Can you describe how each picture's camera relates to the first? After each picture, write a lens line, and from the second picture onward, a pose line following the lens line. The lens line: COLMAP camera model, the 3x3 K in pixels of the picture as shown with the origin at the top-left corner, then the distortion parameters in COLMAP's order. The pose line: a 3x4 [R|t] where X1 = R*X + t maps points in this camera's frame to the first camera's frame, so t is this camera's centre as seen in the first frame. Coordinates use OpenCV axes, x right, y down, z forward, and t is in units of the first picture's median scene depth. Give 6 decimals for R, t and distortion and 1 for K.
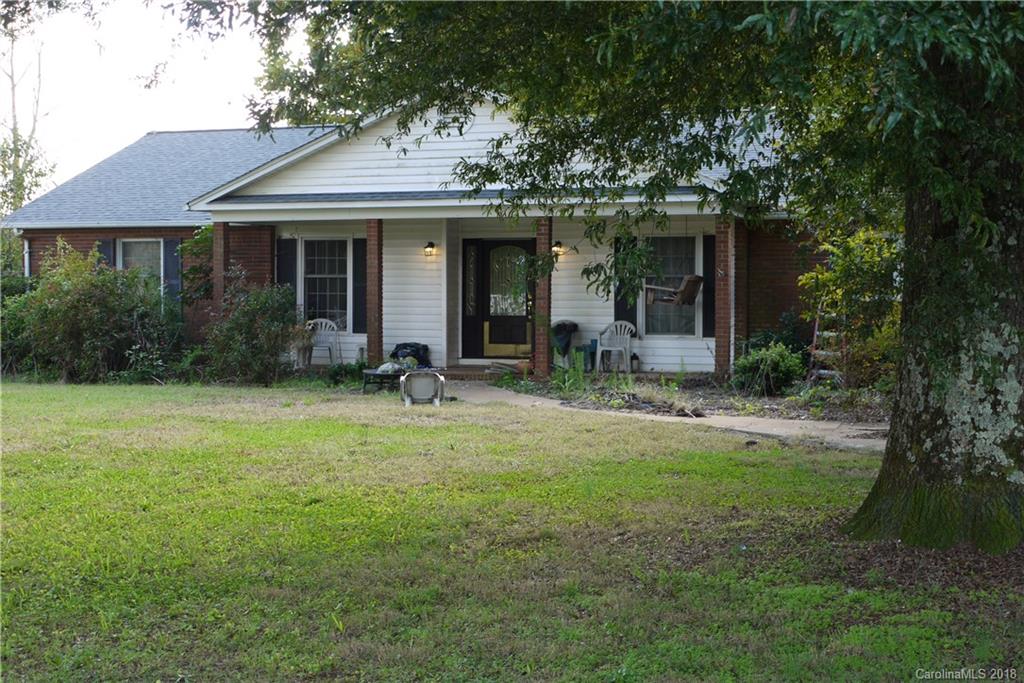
lens RADIAL K [[1516.0, 0, 512.4], [0, 1516.0, 340.7], [0, 0, 1]] dist [-0.001890, 0.000000]
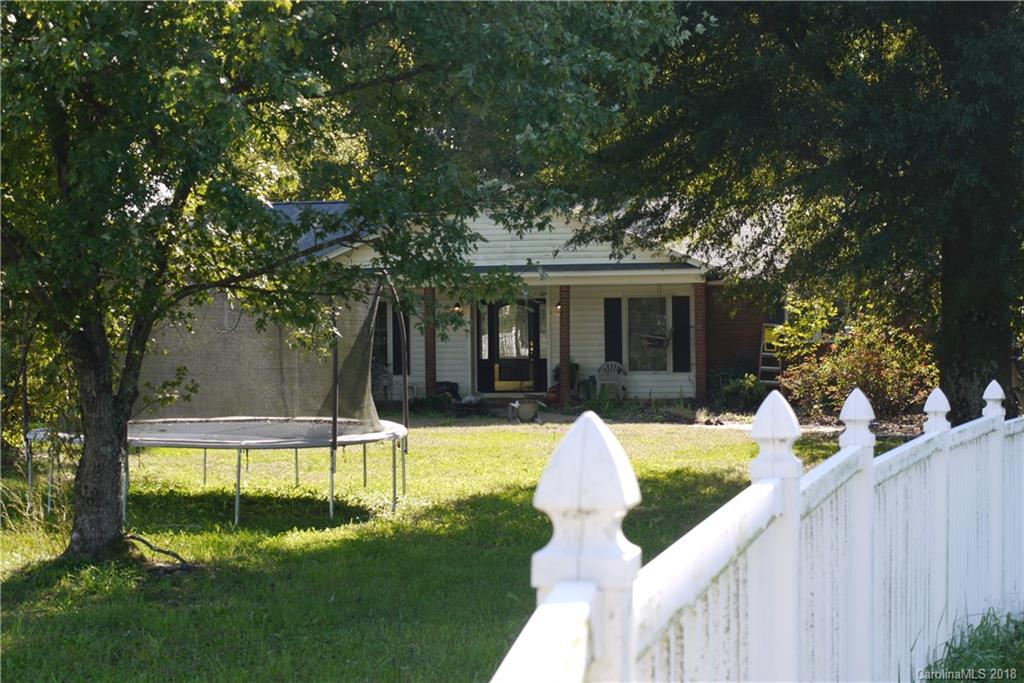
lens RADIAL K [[1786.3, 0, 513.3], [0, 1786.3, 342.9], [0, 0, 1]] dist [-0.099451, 0.000000]
pose [[0.981190, -0.015403, 0.192429, -0.315396], [0.019787, 0.999586, -0.020885, 0.001704], [-0.192028, 0.024300, 0.981089, -0.521069]]
